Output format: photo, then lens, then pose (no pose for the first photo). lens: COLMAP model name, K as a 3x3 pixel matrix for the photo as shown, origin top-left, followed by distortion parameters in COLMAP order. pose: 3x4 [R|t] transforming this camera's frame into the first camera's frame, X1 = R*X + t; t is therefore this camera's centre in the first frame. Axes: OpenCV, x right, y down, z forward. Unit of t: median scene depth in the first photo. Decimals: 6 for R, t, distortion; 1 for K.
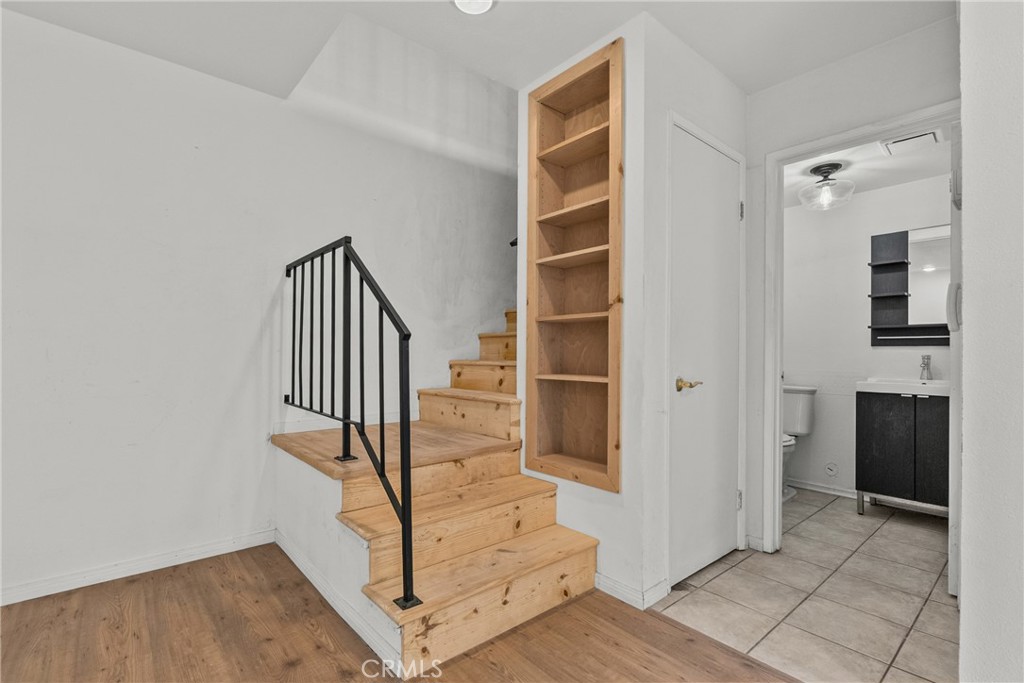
lens RADIAL K [[469.0, 0, 505.8], [0, 469.0, 349.0], [0, 0, 1]] dist [-0.013009, 0.004559]
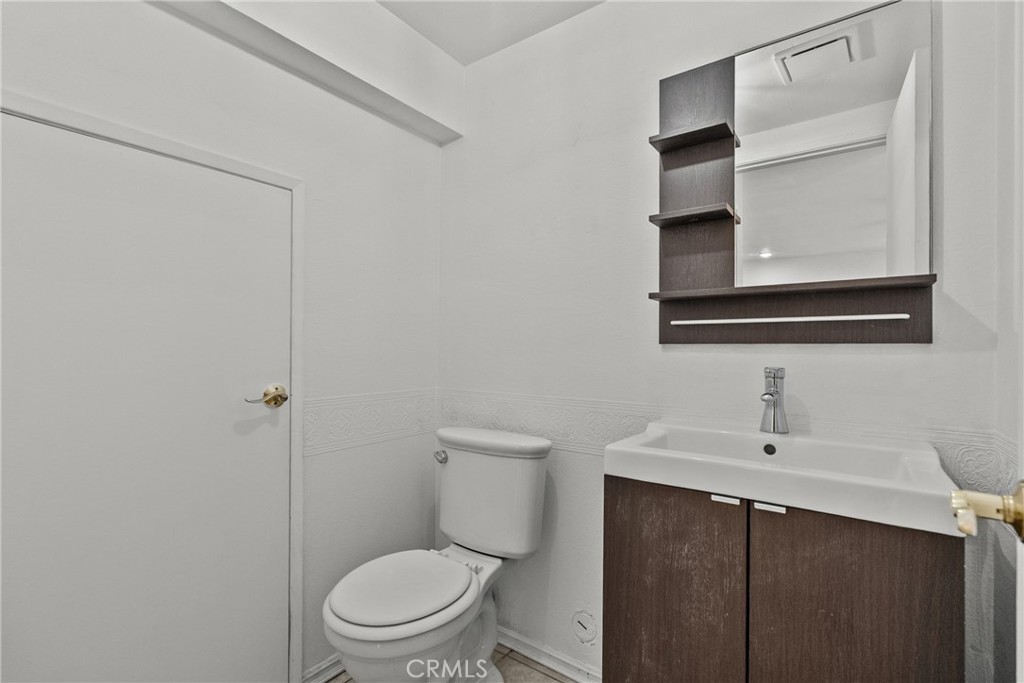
lens RADIAL K [[469.0, 0, 510.9], [0, 469.0, 348.9], [0, 0, 1]] dist [-0.013009, 0.004559]
pose [[0.969941, 0.003183, 0.243321, 0.570278], [-0.002844, 0.999994, -0.001747, -0.000427], [-0.243326, 0.001002, 0.969944, 0.646217]]
